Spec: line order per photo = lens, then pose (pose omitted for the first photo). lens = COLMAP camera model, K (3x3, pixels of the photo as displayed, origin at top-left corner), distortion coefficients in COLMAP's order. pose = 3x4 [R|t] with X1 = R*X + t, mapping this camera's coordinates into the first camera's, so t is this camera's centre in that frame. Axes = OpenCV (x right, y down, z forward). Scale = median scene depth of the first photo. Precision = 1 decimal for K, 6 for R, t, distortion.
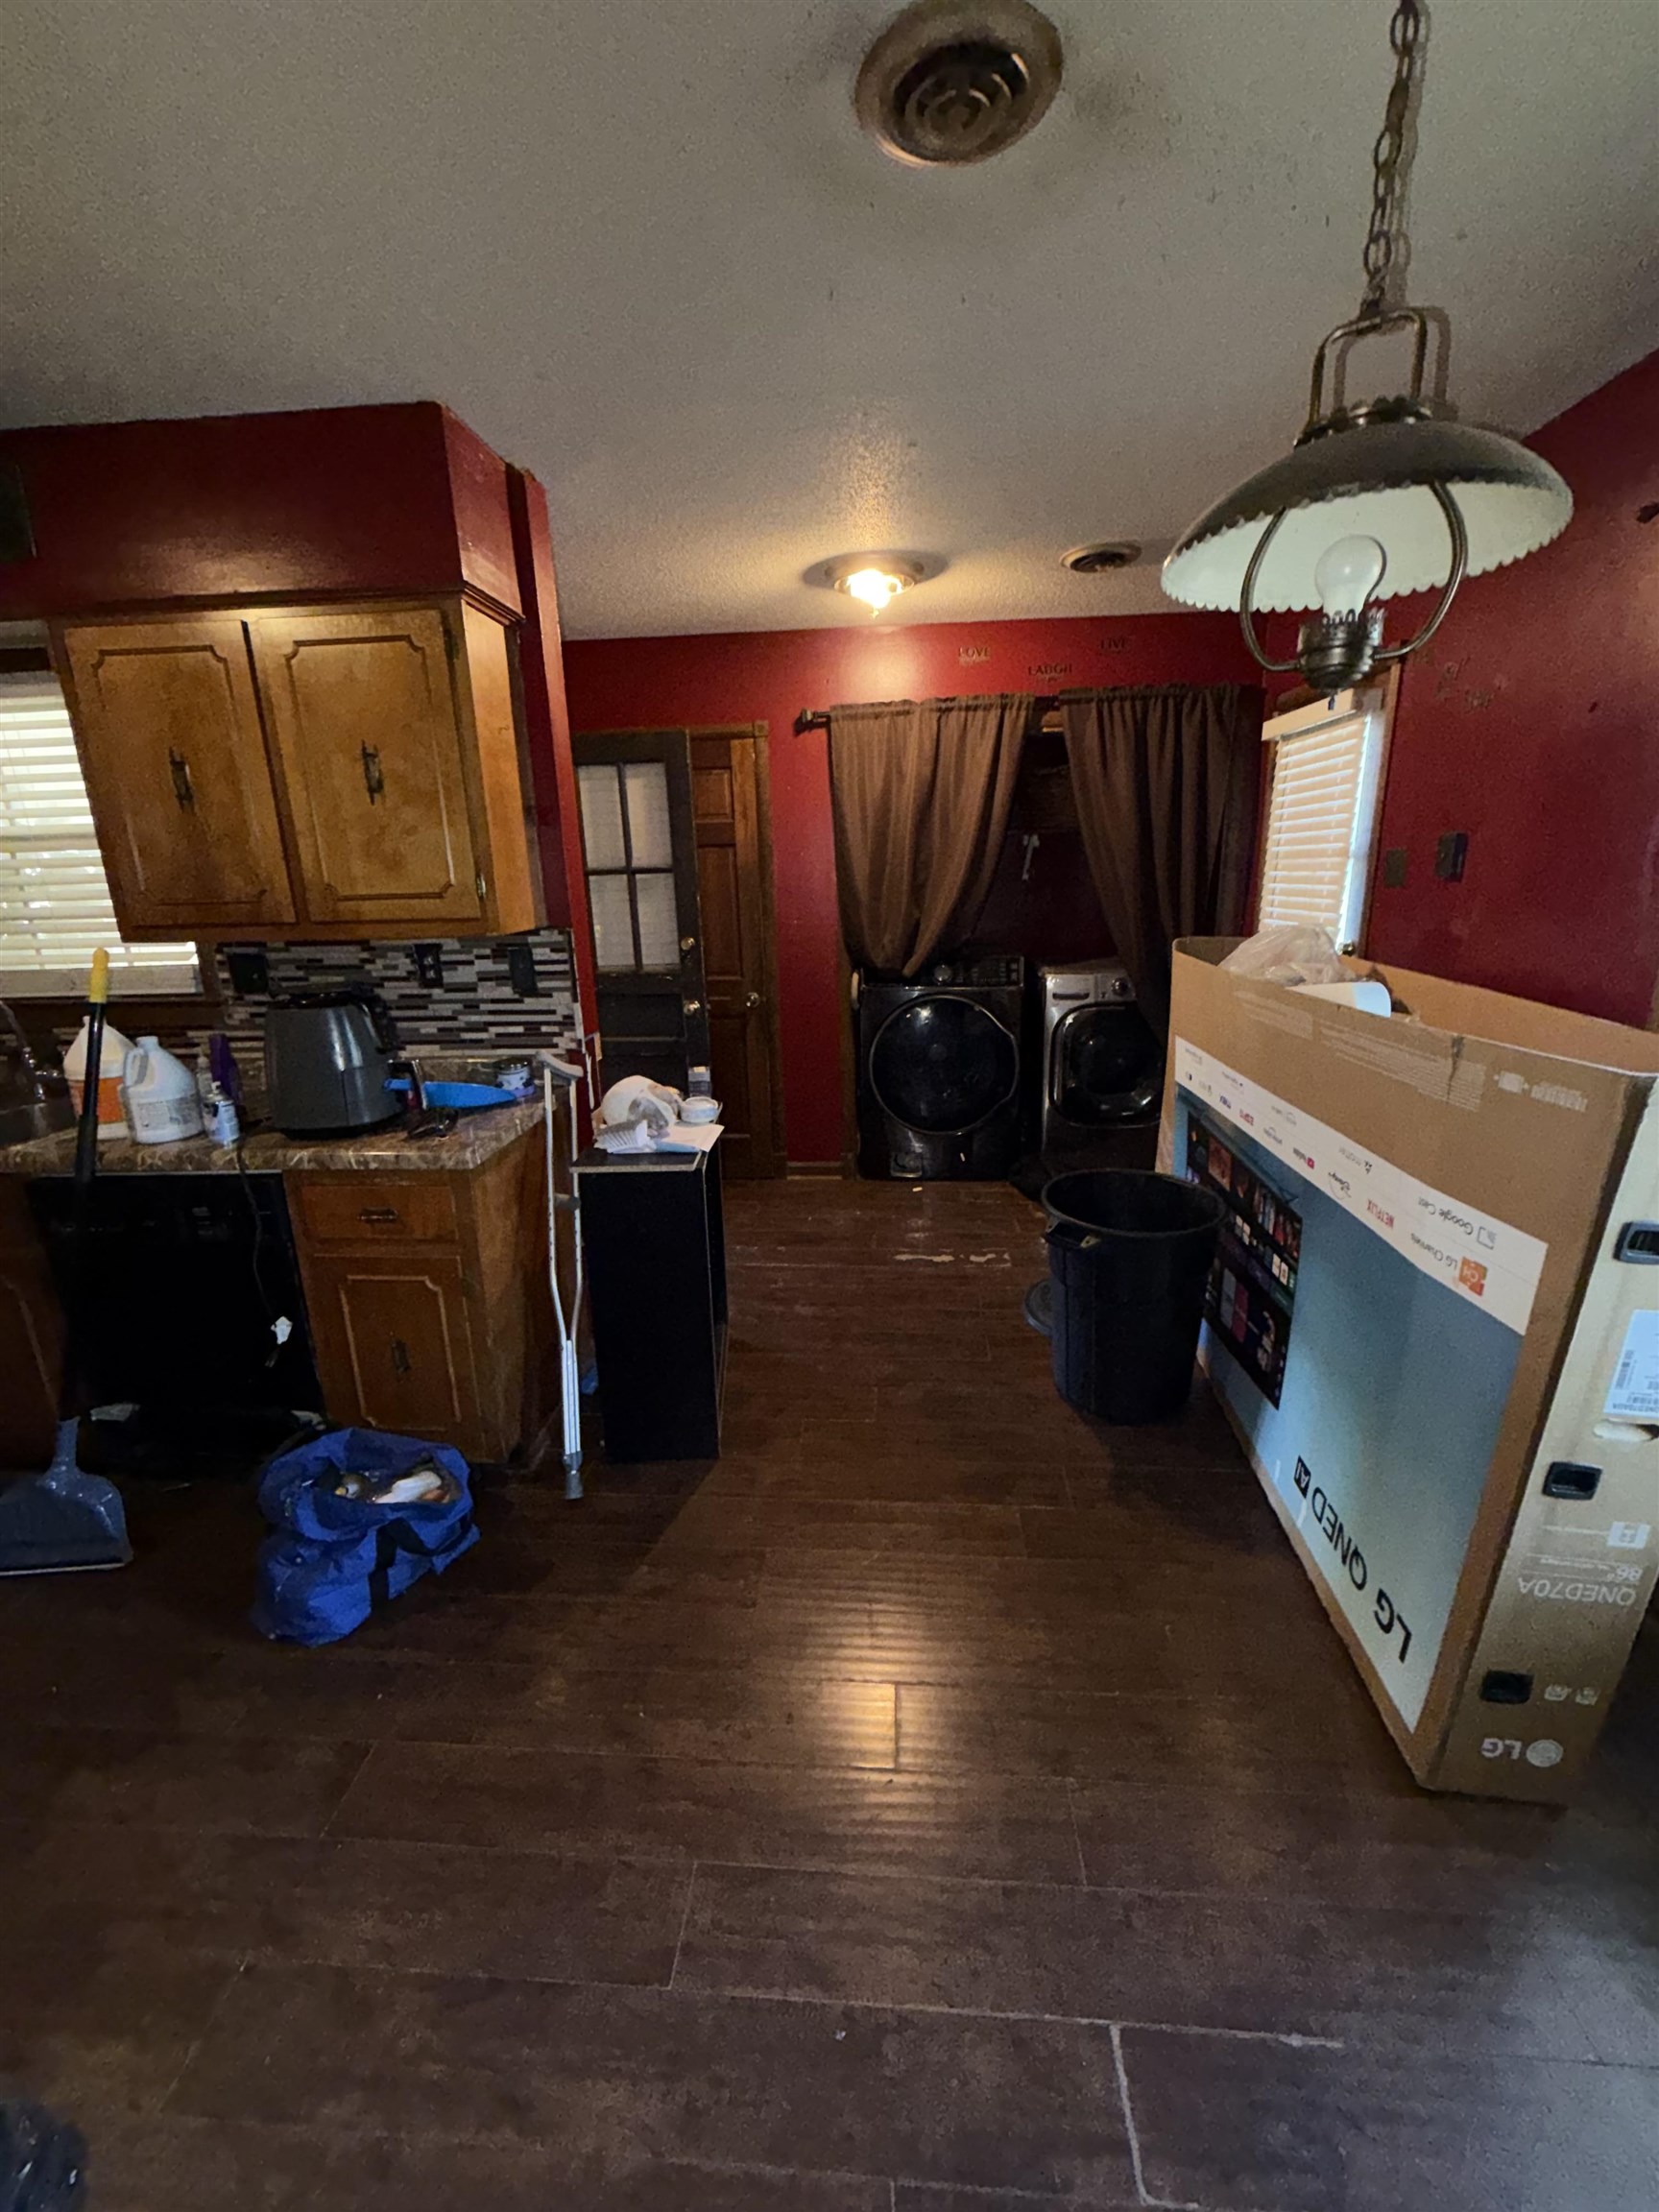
lens RADIAL K [[884.1, 0, 824.9], [0, 884.1, 1108.6], [0, 0, 1]] dist [0.003219, -0.000652]
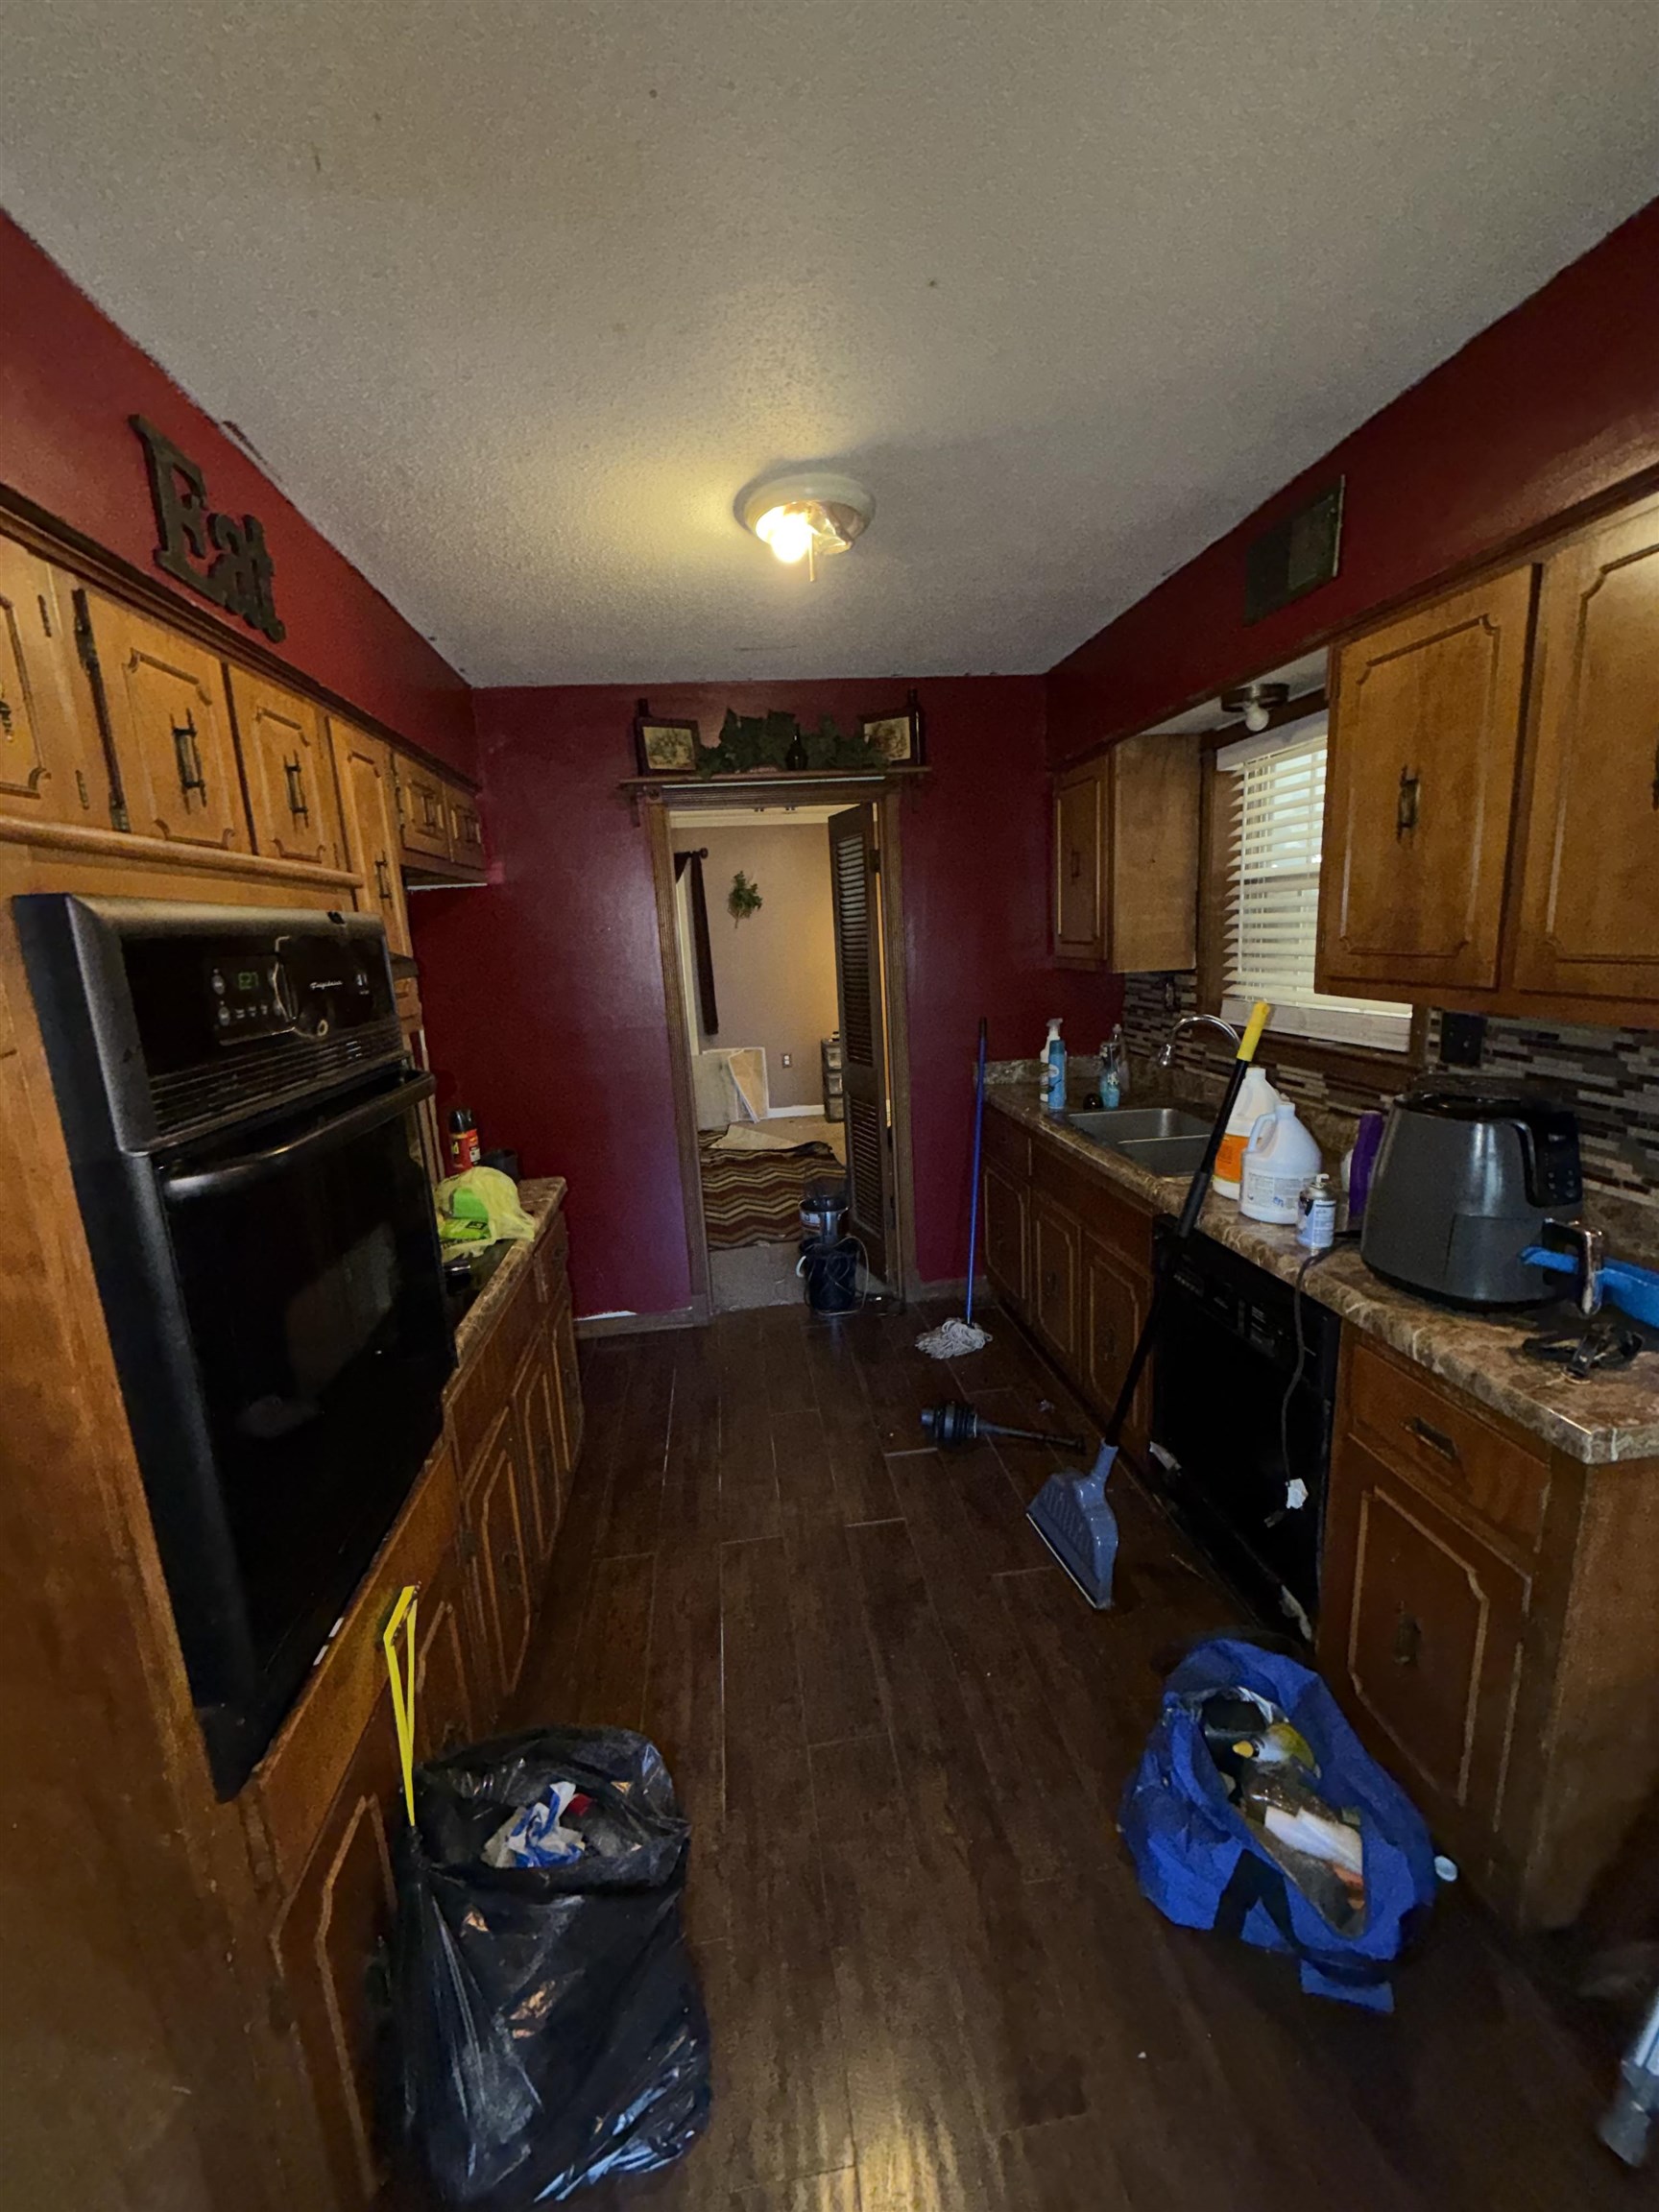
lens RADIAL K [[884.1, 0, 834.9], [0, 884.1, 1102.0], [0, 0, 1]] dist [0.003219, -0.000652]
pose [[0.208549, 0.208467, -0.955536, -0.015977], [-0.218919, 0.962178, 0.162136, -0.128126], [0.953195, 0.175372, 0.246299, 0.358442]]
